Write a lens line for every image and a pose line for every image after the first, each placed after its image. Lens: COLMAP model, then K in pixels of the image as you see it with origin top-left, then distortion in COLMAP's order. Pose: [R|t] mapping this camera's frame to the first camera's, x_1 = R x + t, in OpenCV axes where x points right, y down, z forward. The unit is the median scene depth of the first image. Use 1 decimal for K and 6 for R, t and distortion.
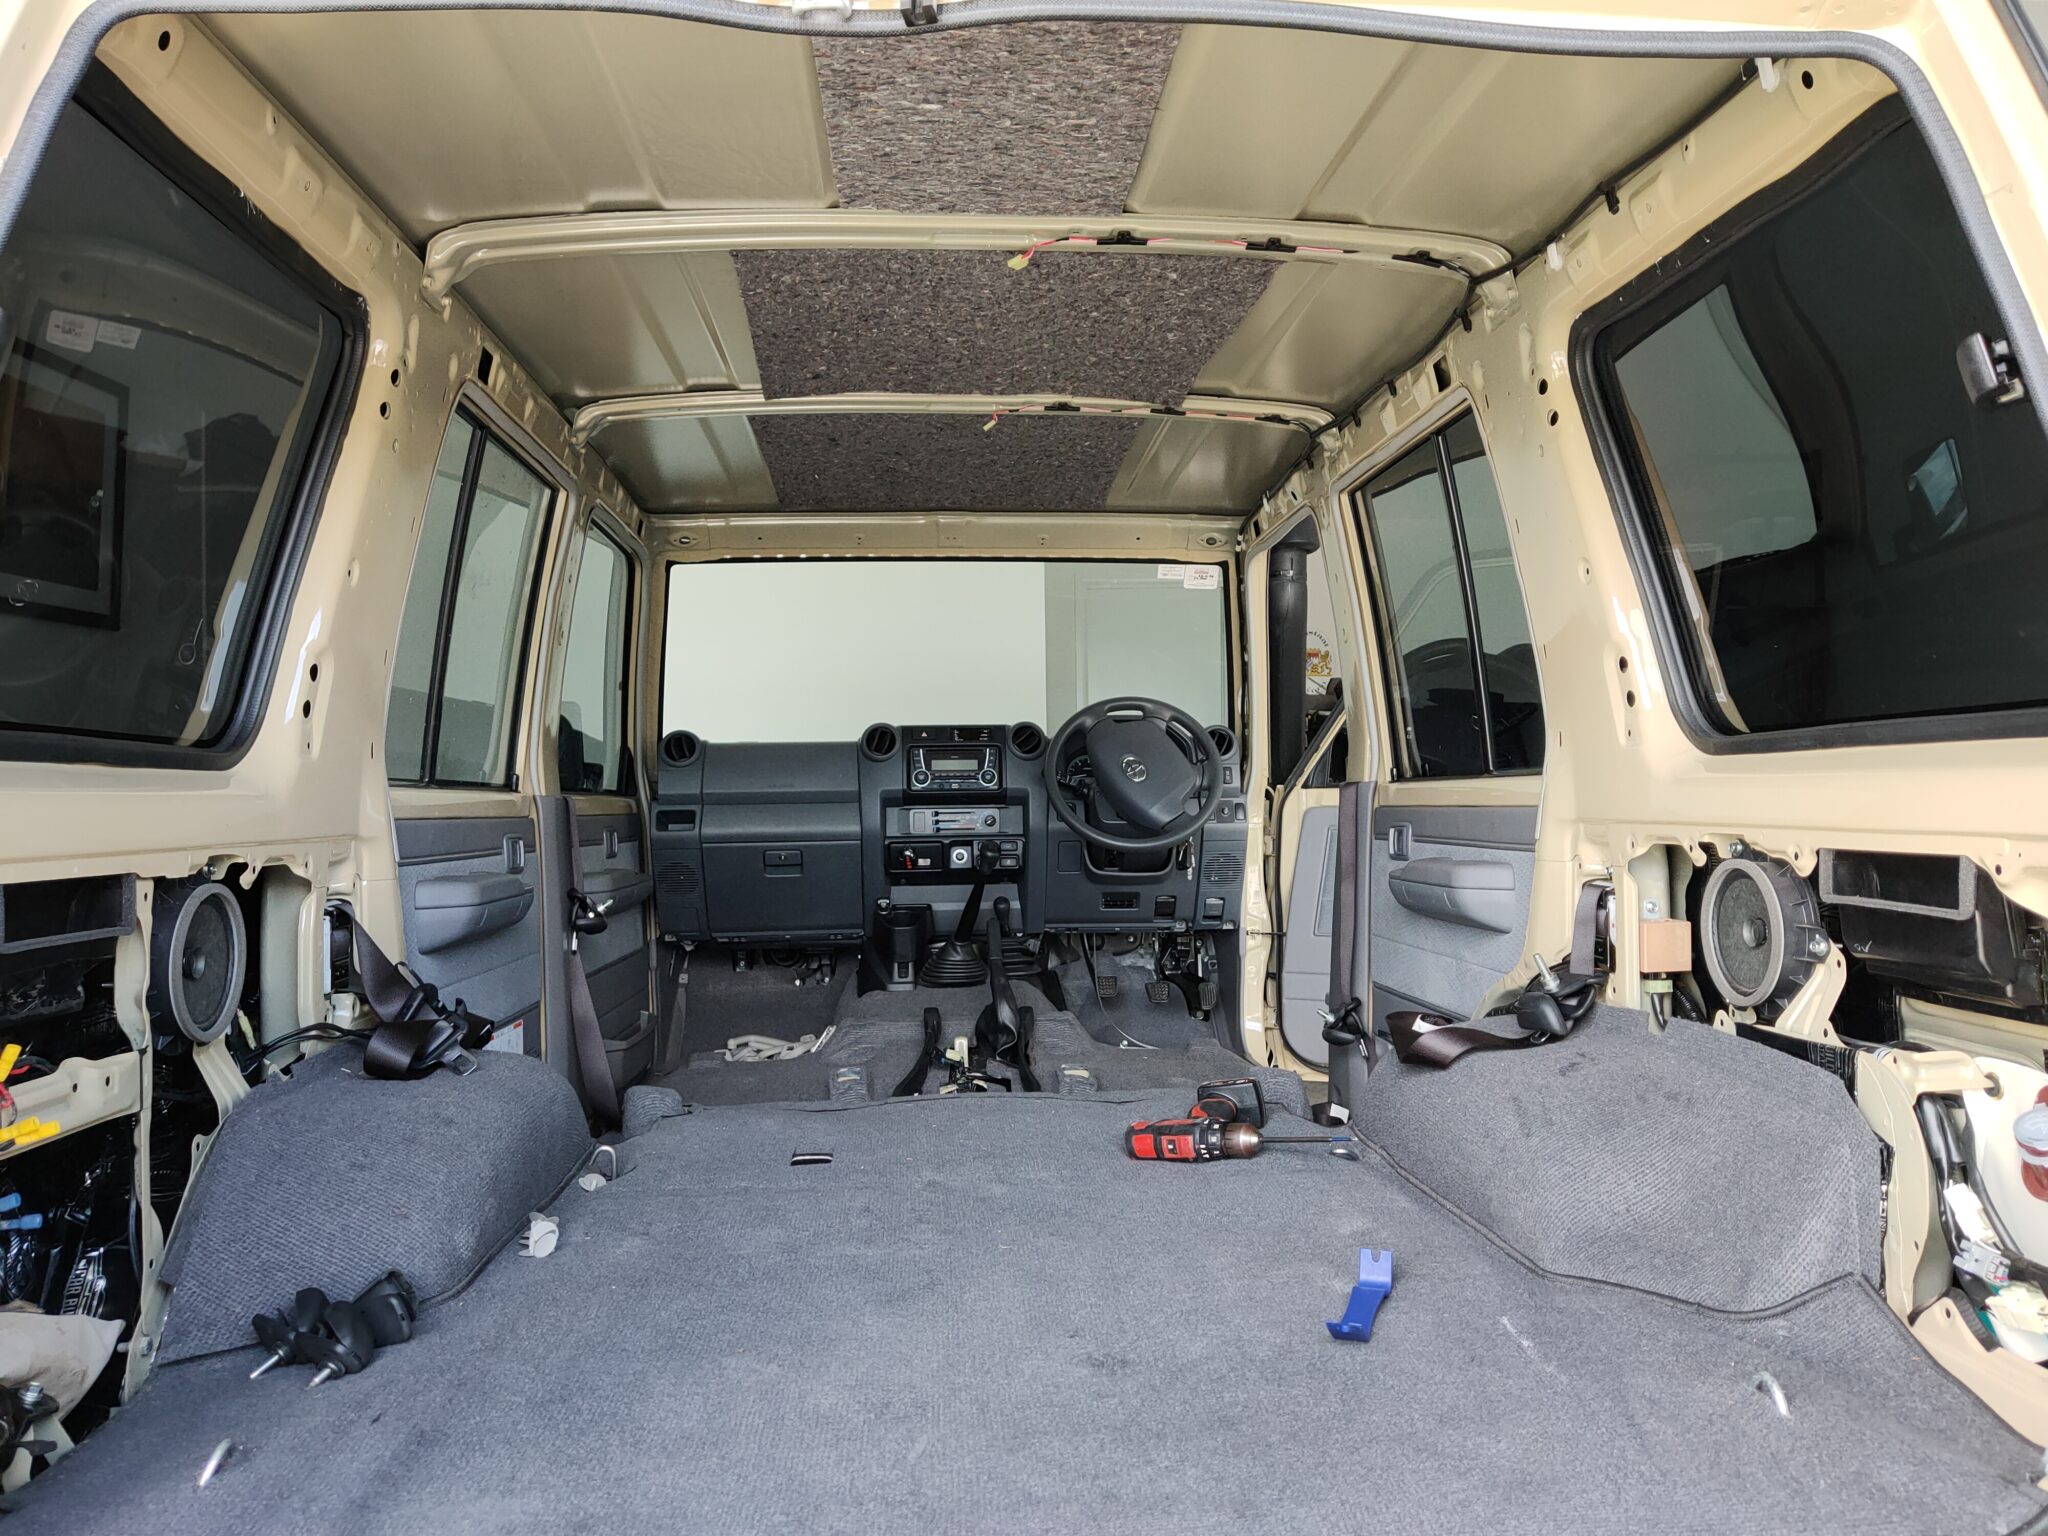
lens RADIAL K [[1573.1, 0, 1030.9], [0, 1573.1, 763.8], [0, 0, 1]] dist [0.077932, -0.166108]
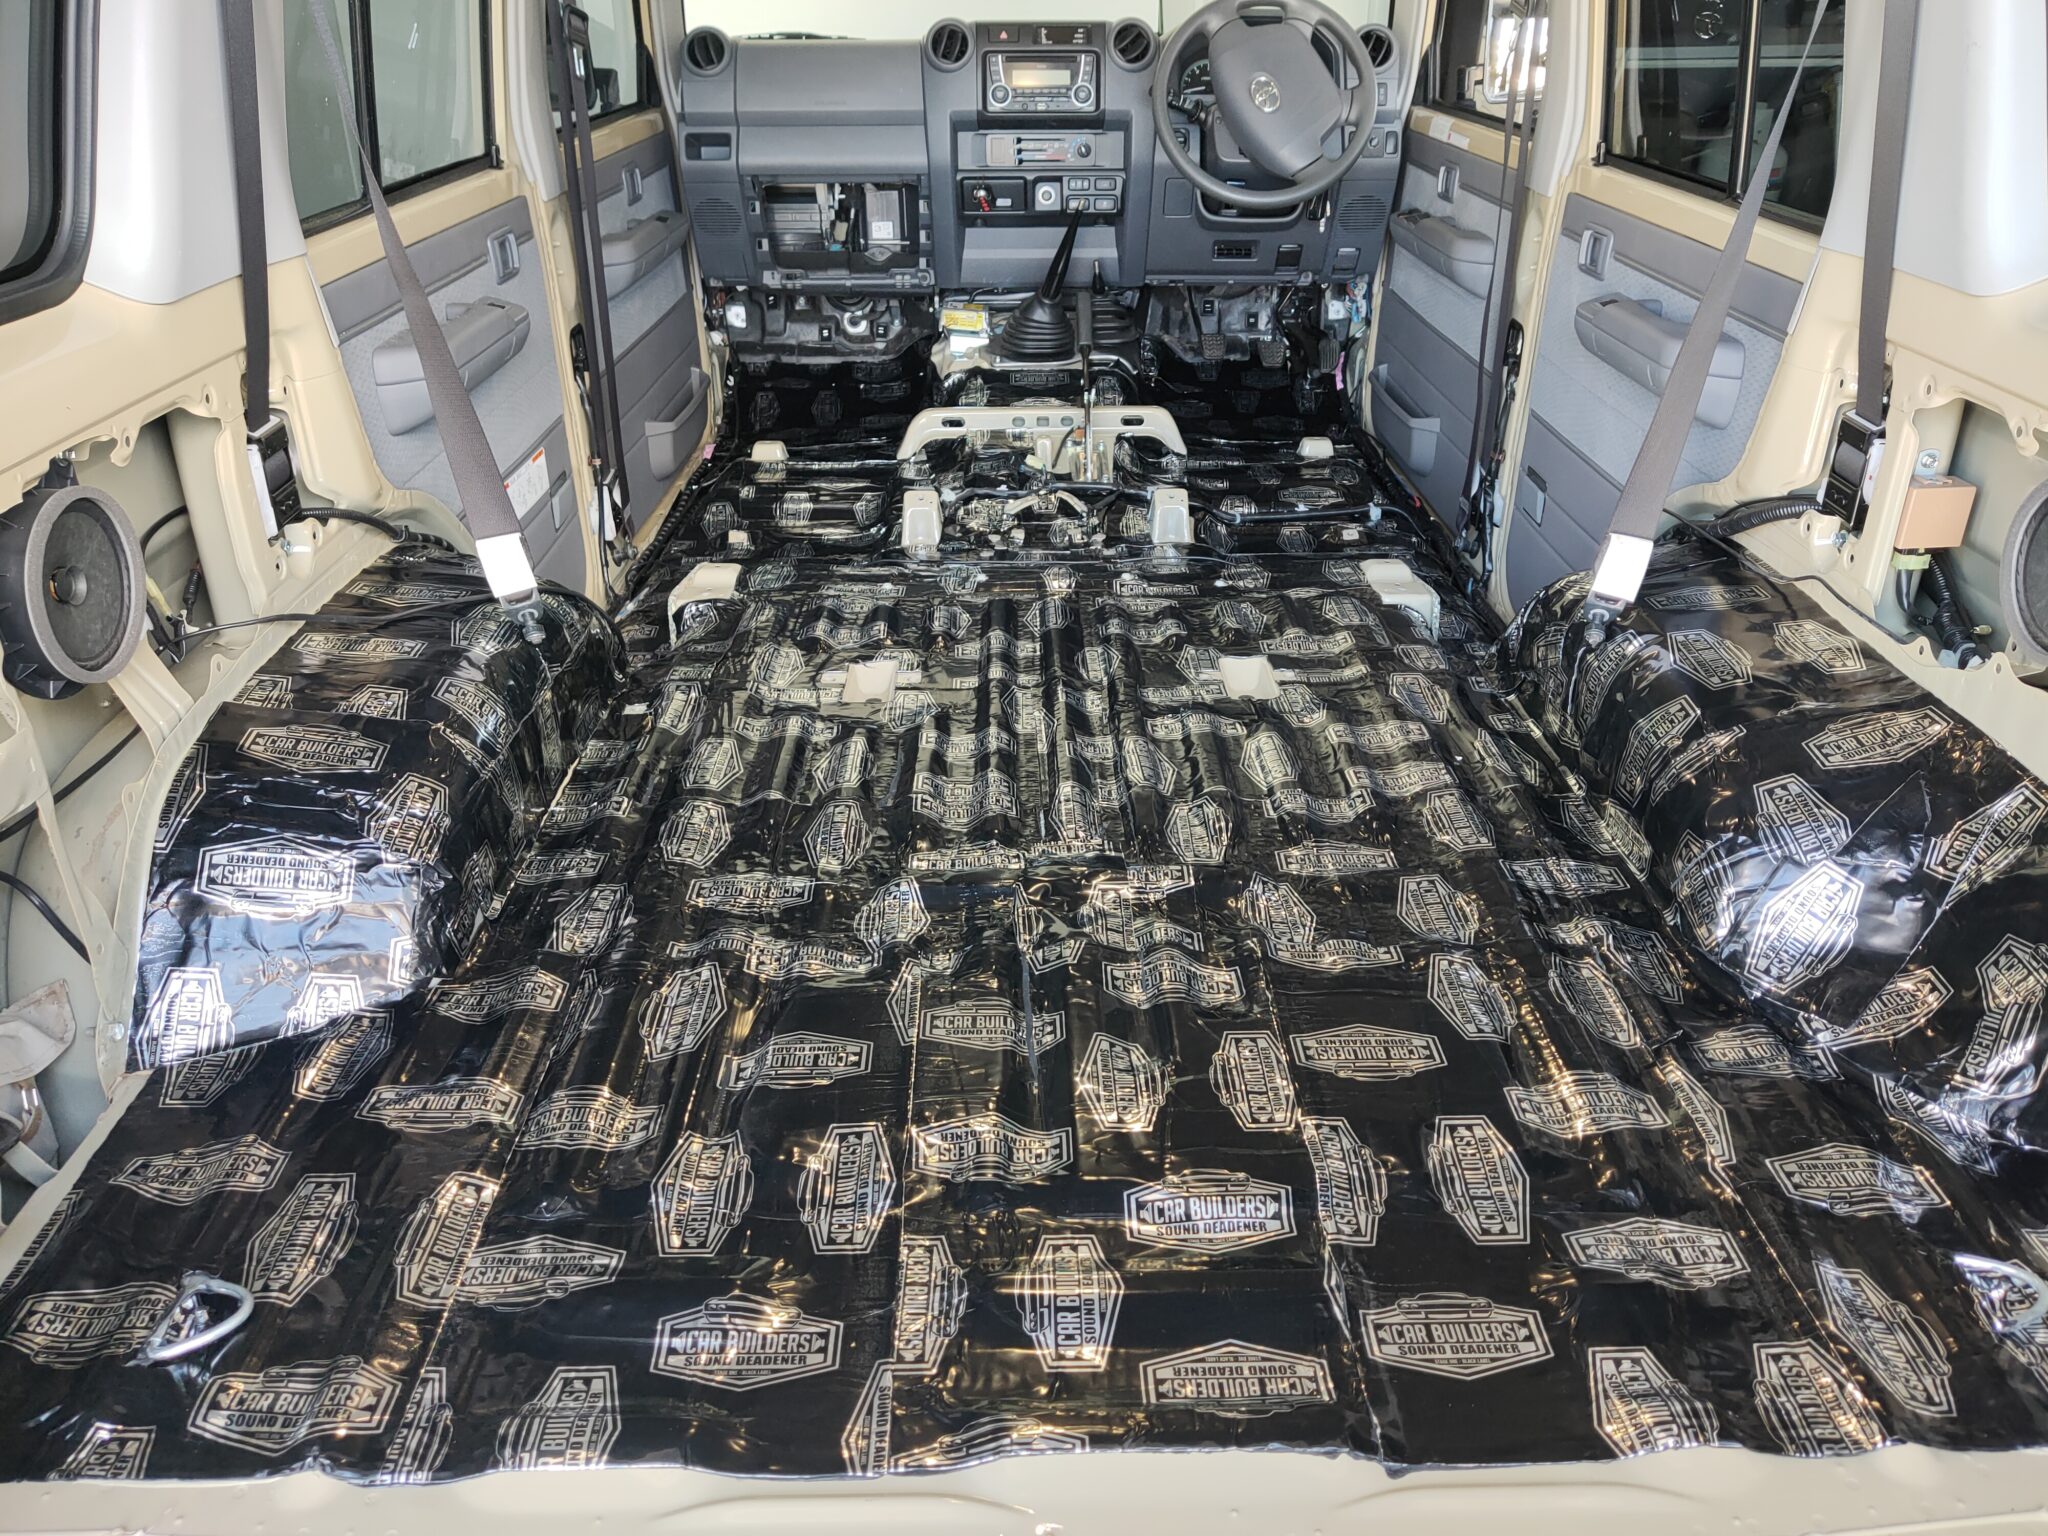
lens RADIAL K [[1566.3, 0, 1029.0], [0, 1566.3, 780.5], [0, 0, 1]] dist [0.097538, -0.275379]
pose [[0.997995, 0.036059, -0.052009, 0.000269], [-0.006612, 0.876713, 0.480969, -0.073678], [0.062940, -0.479661, 0.875194, 0.120246]]
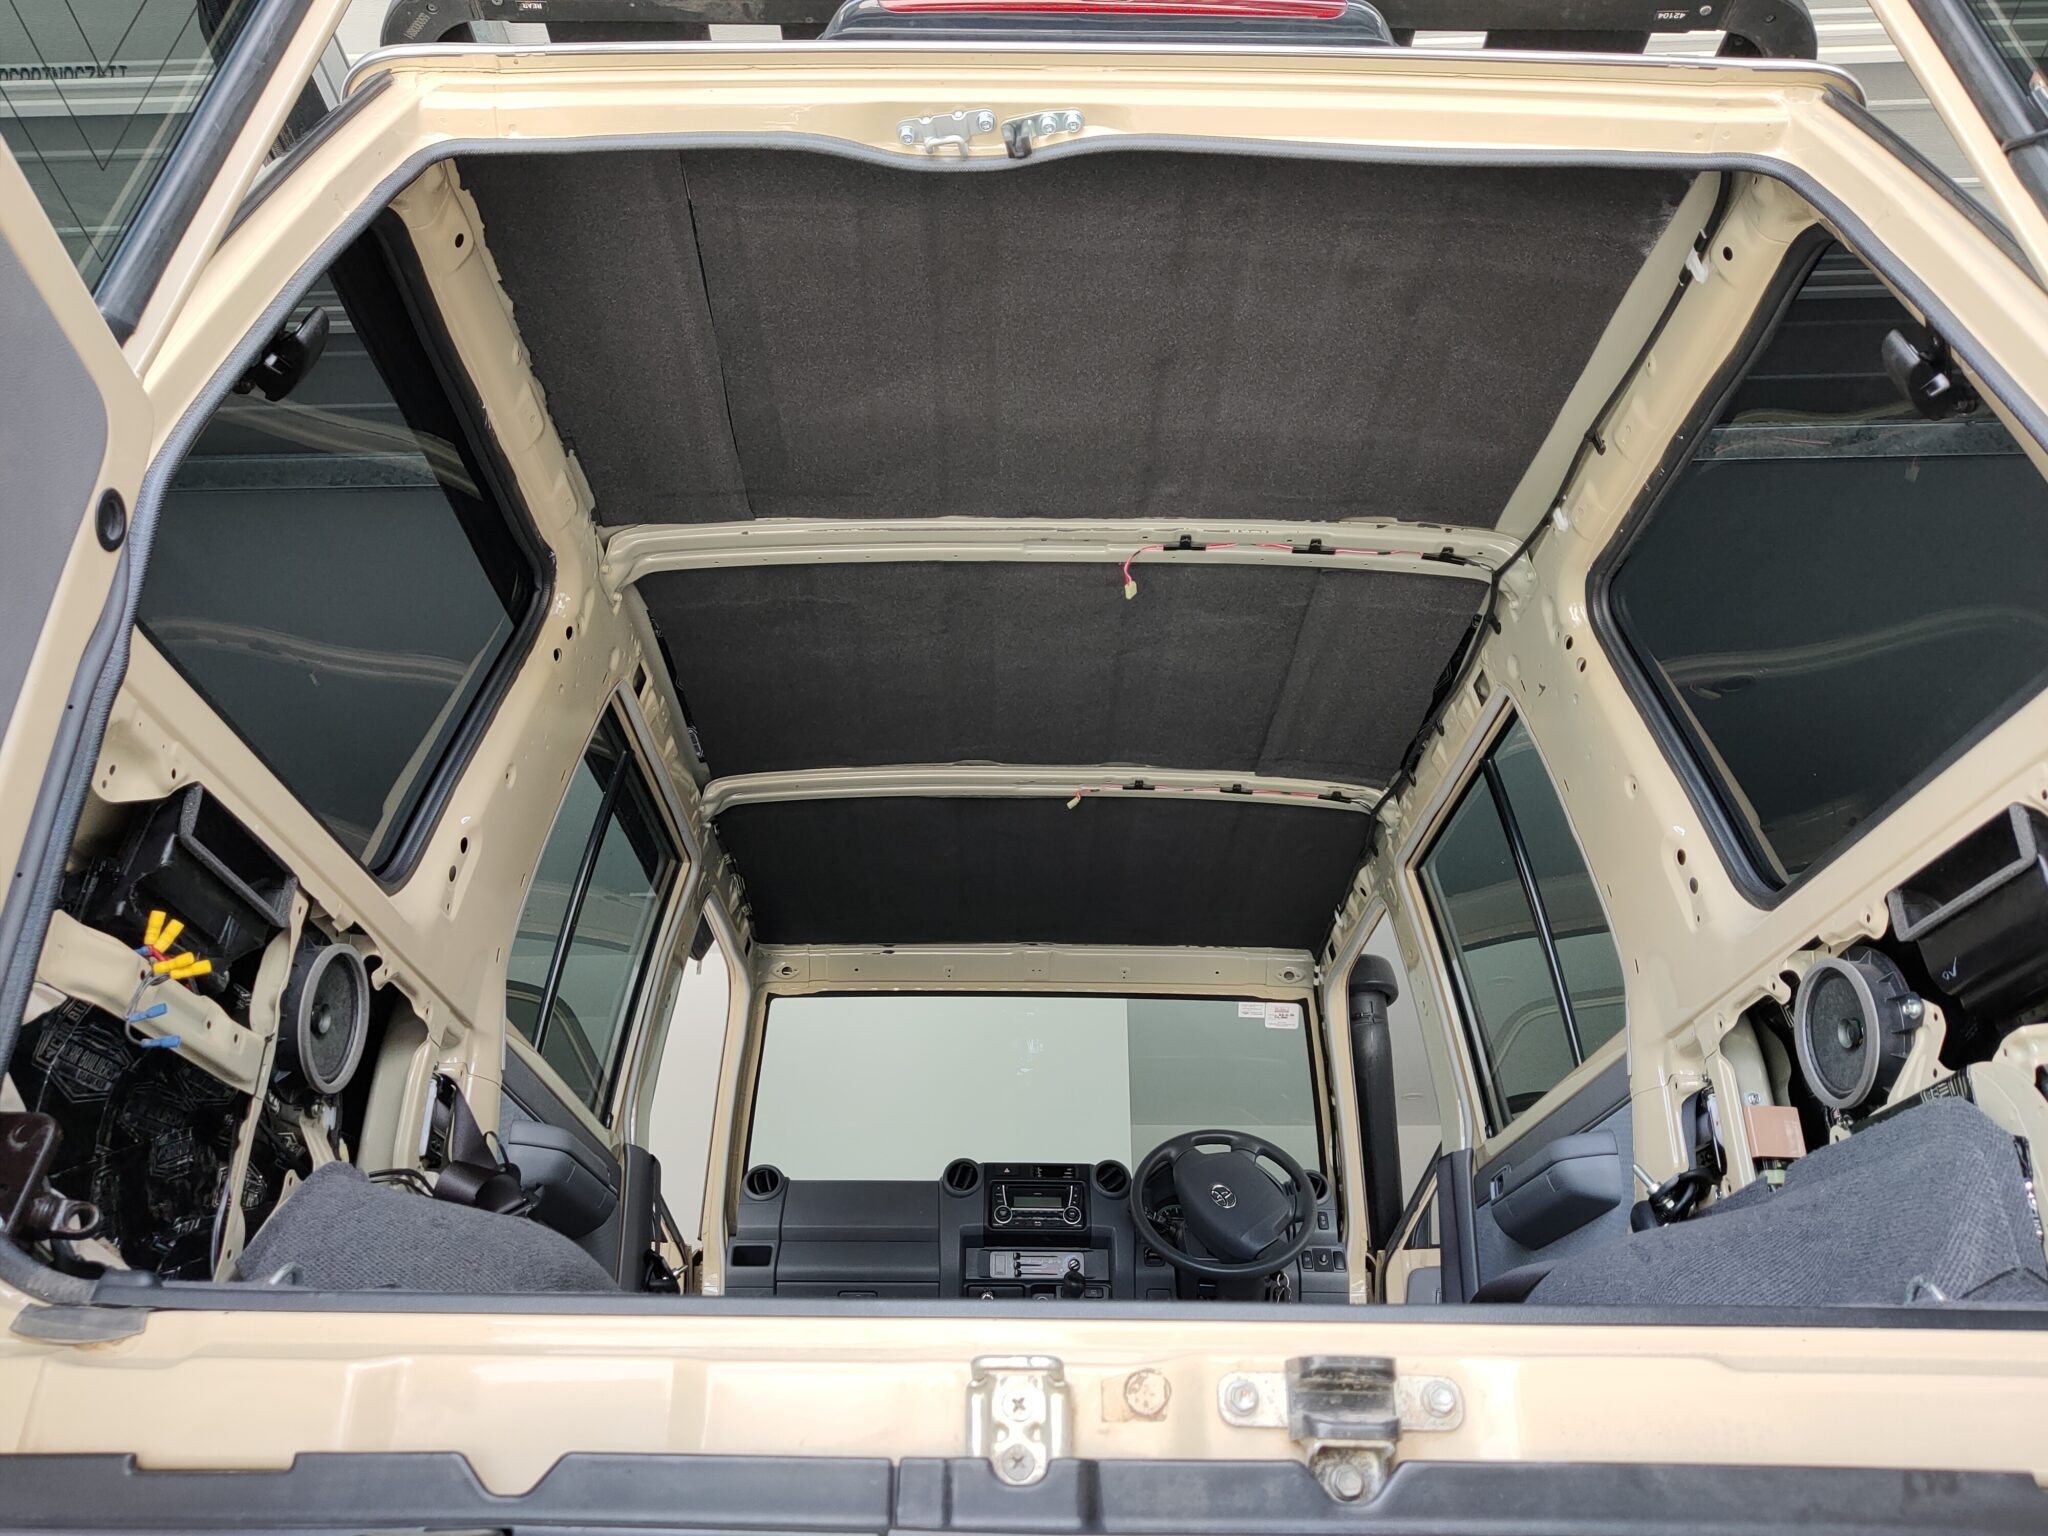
lens RADIAL K [[1577.1, 0, 1000.6], [0, 1577.1, 772.8], [0, 0, 1]] dist [0.064966, -0.059615]
pose [[0.997438, -0.011724, -0.070565, 0.001090], [-0.019116, 0.906913, -0.420883, 0.175809], [0.068931, 0.421154, 0.904366, -0.000878]]
